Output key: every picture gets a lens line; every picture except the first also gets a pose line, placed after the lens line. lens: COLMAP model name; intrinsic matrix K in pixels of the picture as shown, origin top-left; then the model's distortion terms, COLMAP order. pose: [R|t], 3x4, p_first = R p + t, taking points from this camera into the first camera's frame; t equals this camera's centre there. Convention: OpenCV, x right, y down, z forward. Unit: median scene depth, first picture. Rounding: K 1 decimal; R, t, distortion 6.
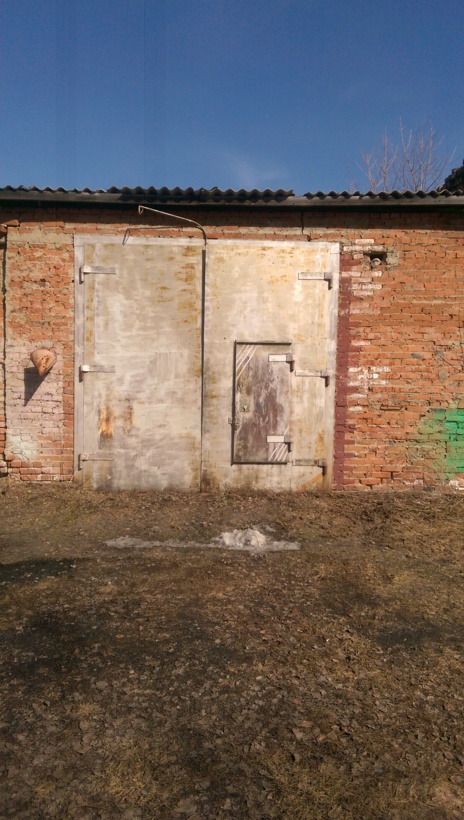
lens RADIAL K [[581.2, 0, 232.0], [0, 581.2, 410.0], [0, 0, 1]] dist [0.112709, -0.146731]
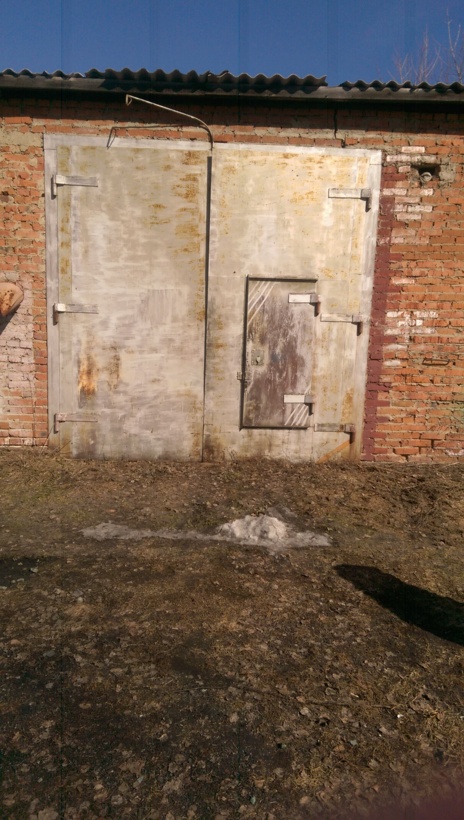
lens RADIAL K [[581.2, 0, 232.0], [0, 581.2, 410.0], [0, 0, 1]] dist [0.112709, -0.146731]
pose [[0.999892, 0.013925, 0.004620, -0.016788], [-0.014266, 0.996307, 0.084670, -0.002747], [-0.003424, -0.084727, 0.996398, 0.183035]]
